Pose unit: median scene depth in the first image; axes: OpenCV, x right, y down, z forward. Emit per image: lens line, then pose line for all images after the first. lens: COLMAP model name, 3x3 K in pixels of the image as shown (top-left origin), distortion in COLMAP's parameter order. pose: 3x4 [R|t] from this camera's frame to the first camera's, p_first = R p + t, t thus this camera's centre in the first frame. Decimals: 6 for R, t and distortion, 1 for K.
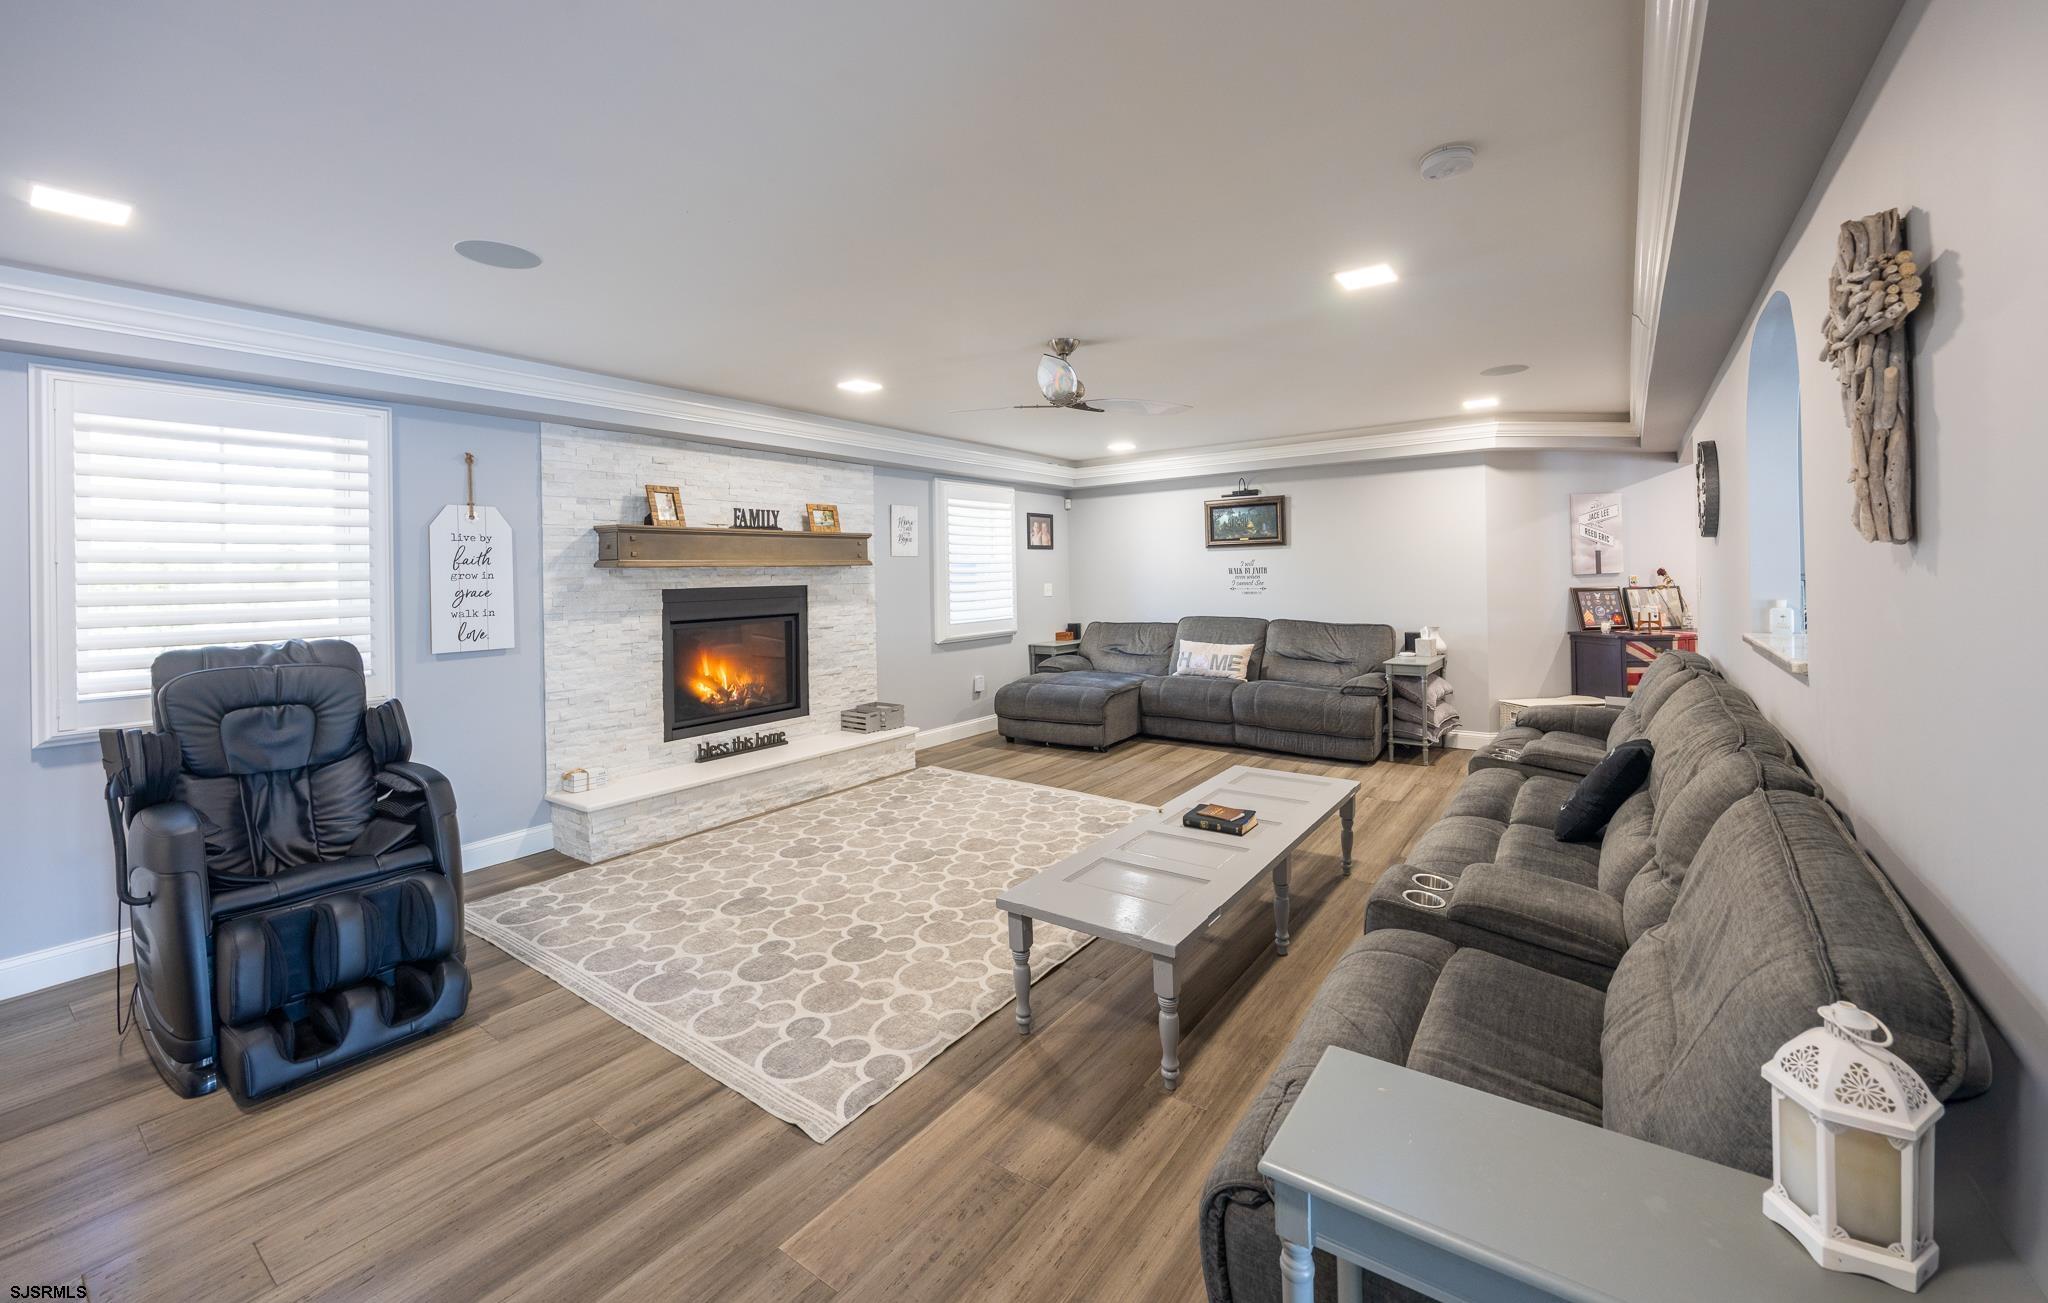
lens RADIAL K [[798.5, 0, 1091.7], [0, 798.5, 570.7], [0, 0, 1]] dist [-0.010409, 0.000003]
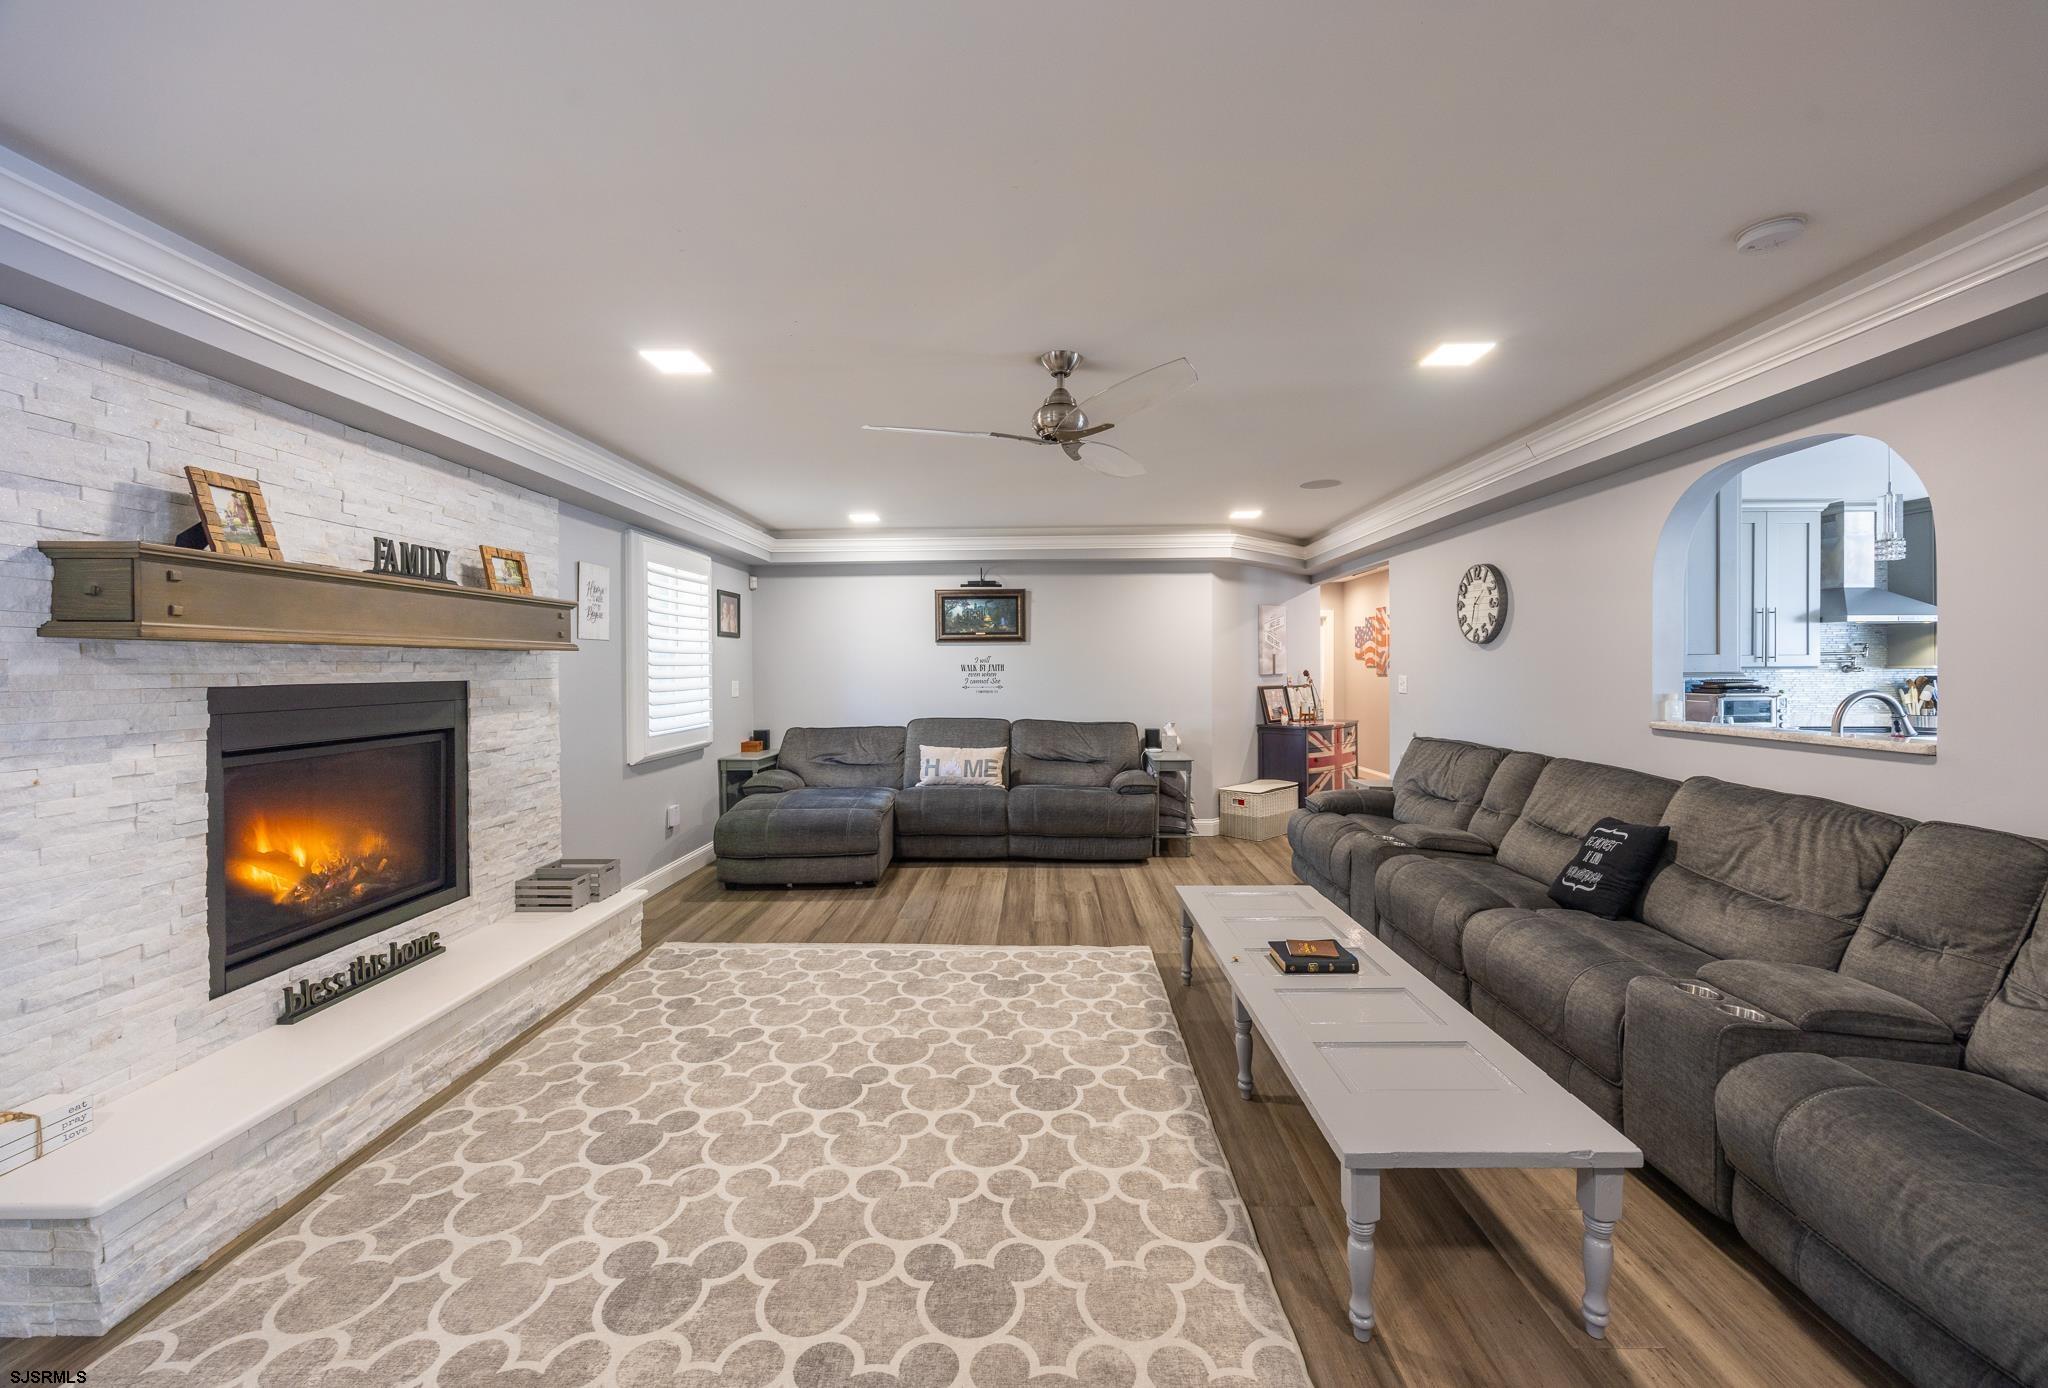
lens RADIAL K [[773.2, 0, 1059.7], [0, 773.2, 674.5], [0, 0, 1]] dist [-0.004503, -0.000147]
pose [[0.838129, 0.008505, 0.545405, -0.290625], [-0.010933, 0.999940, 0.001207, 0.007517], [-0.545362, -0.006974, 0.838172, 0.260280]]
